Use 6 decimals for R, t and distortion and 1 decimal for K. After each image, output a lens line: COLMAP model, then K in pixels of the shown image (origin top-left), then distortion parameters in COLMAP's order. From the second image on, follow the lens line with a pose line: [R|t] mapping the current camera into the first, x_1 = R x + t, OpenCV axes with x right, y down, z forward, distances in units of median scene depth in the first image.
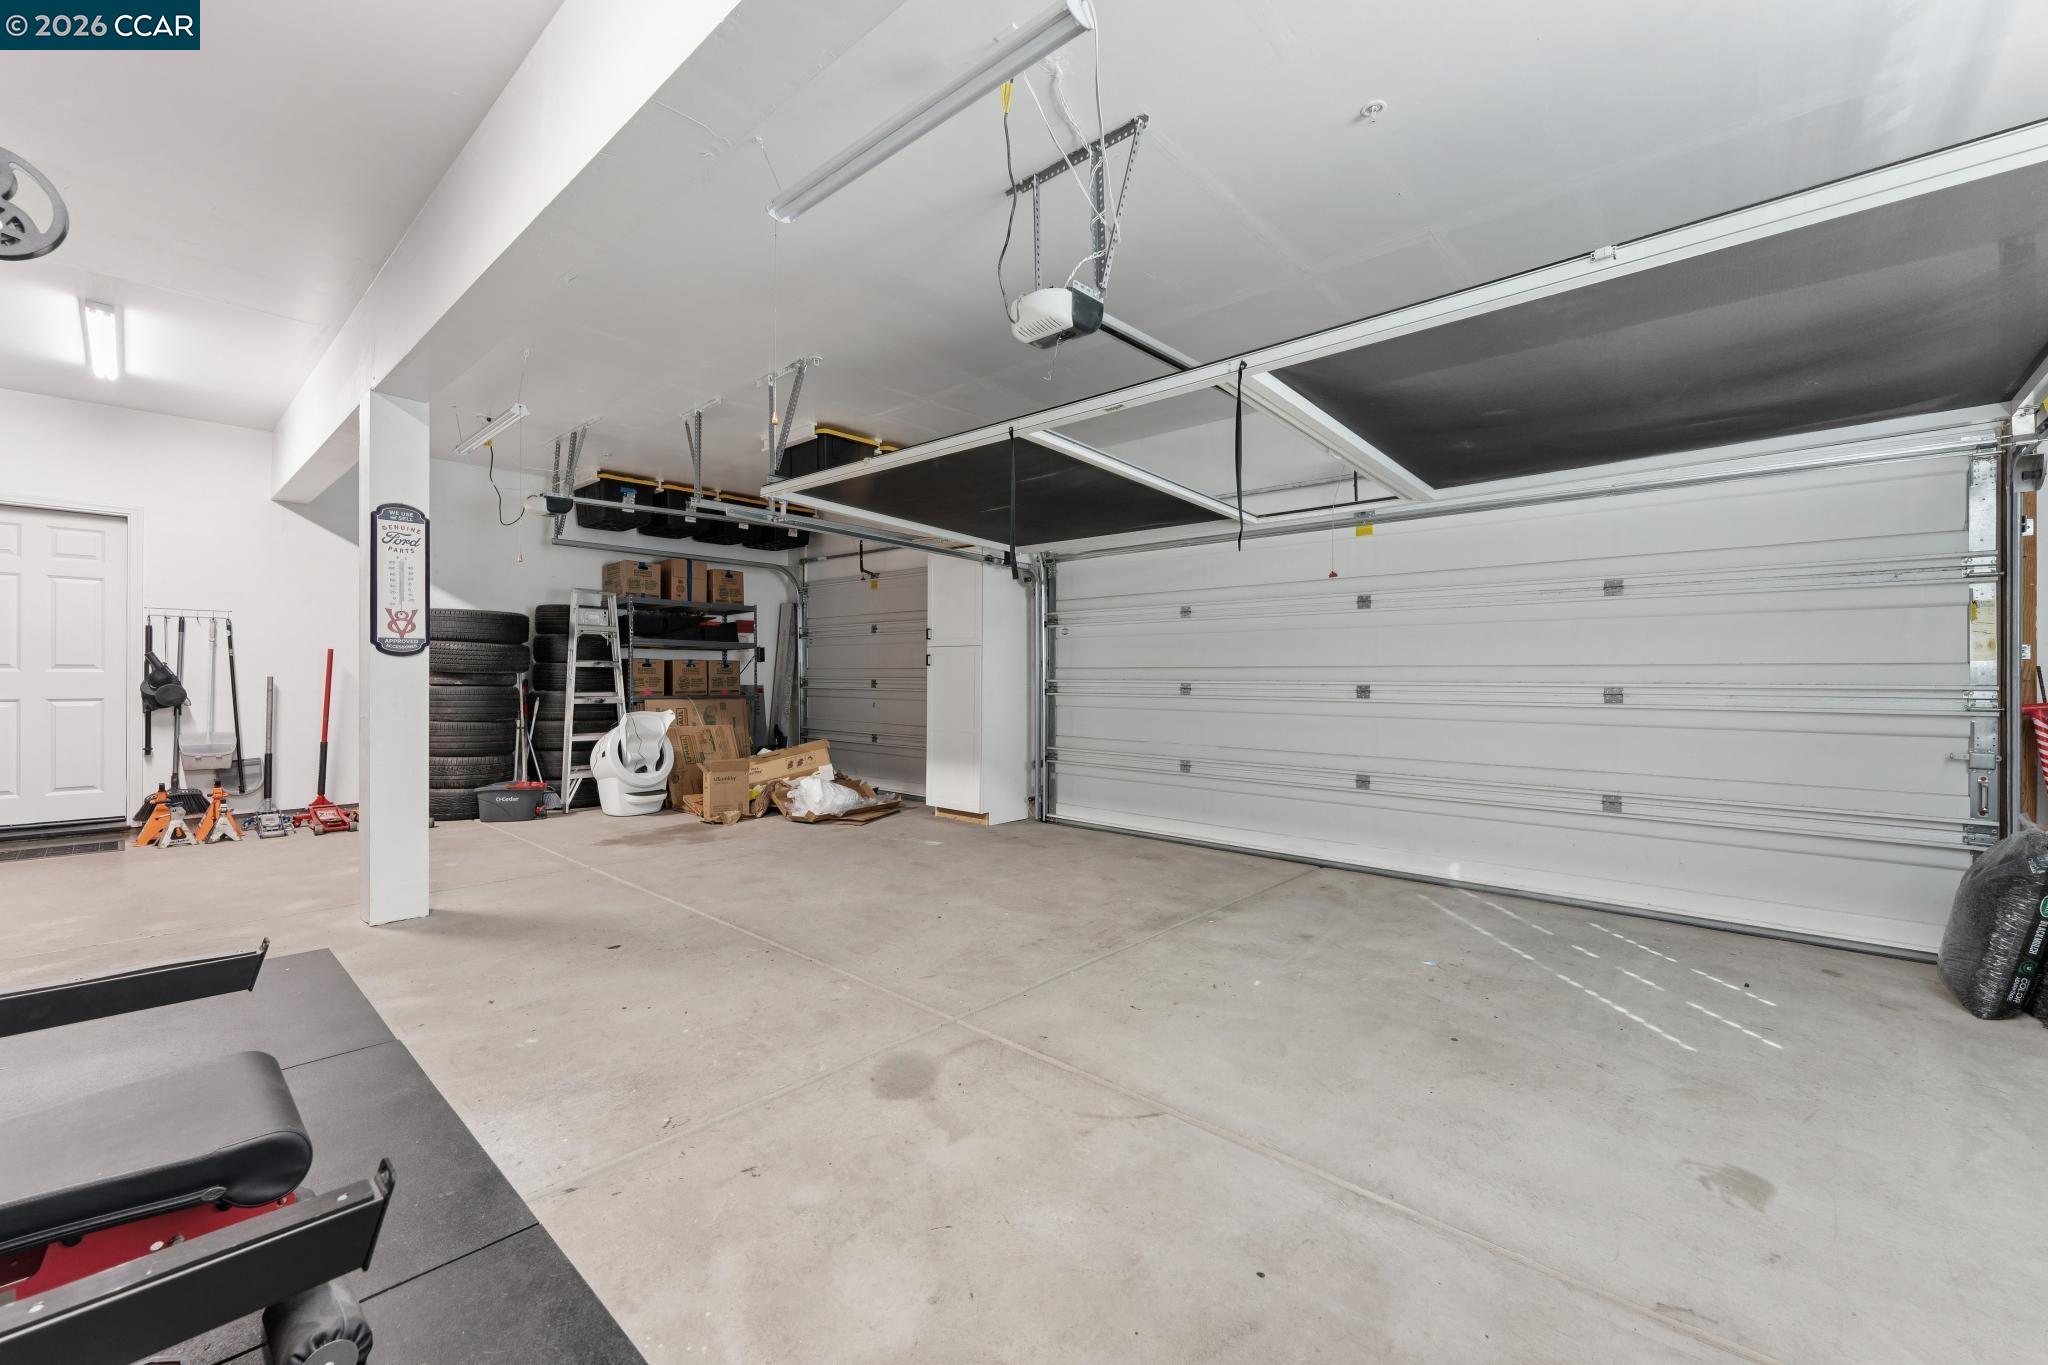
lens RADIAL K [[815.1, 0, 1024.3], [0, 815.1, 674.9], [0, 0, 1]] dist [0.003440, -0.000354]
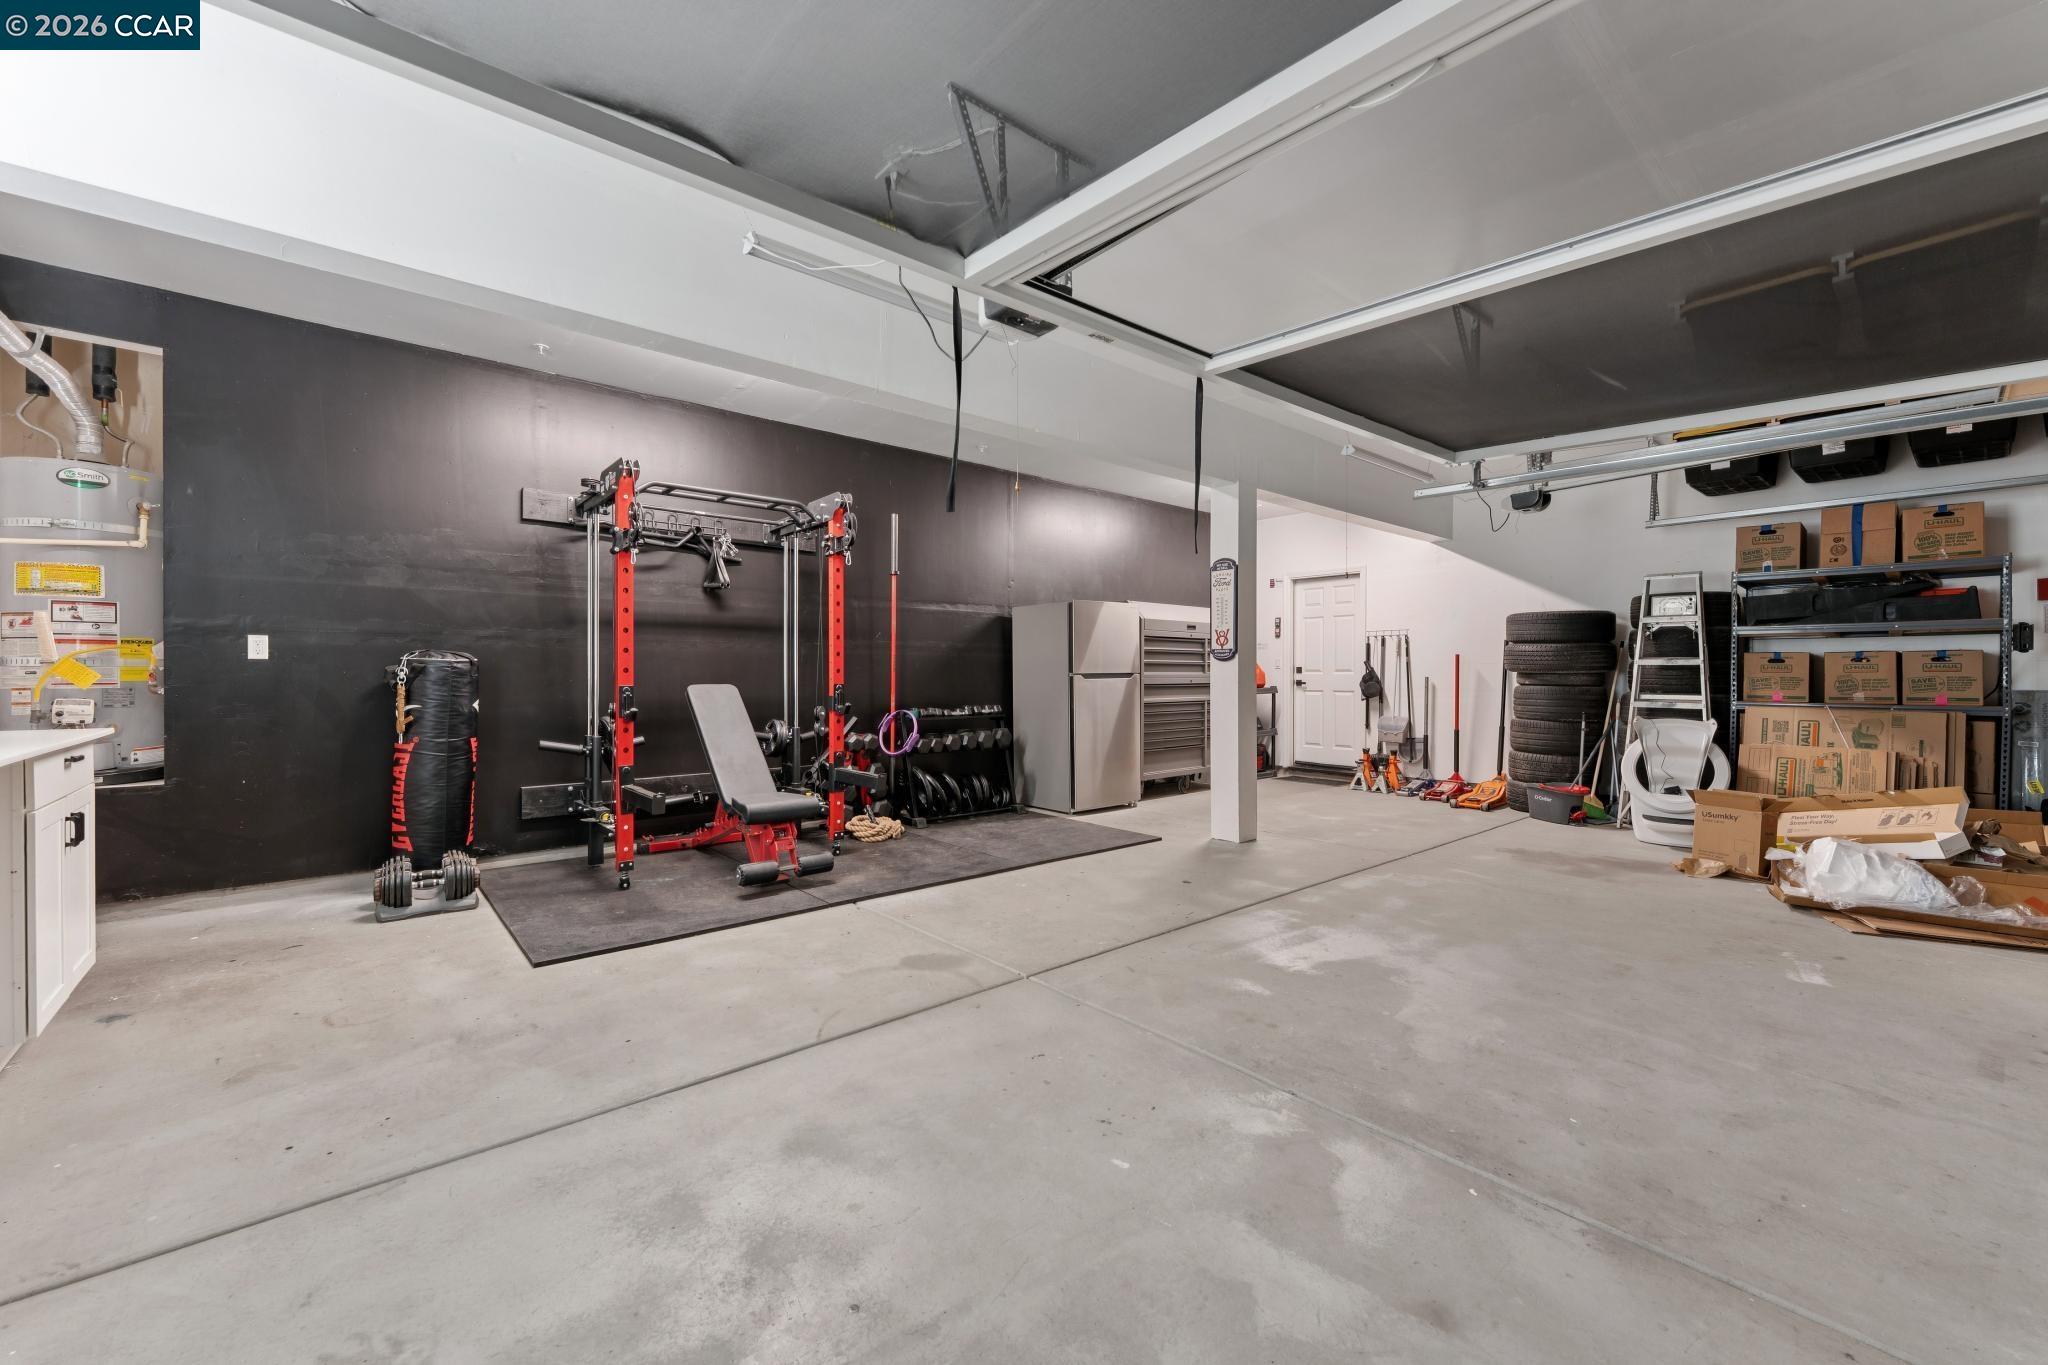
lens RADIAL K [[815.1, 0, 1024.1], [0, 815.1, 681.3], [0, 0, 1]] dist [0.003440, -0.000354]
pose [[-0.128032, 0.002128, -0.991768, 0.490903], [-0.000099, 0.999998, 0.002158, 0.006762], [0.991770, 0.000374, -0.128032, 0.546035]]
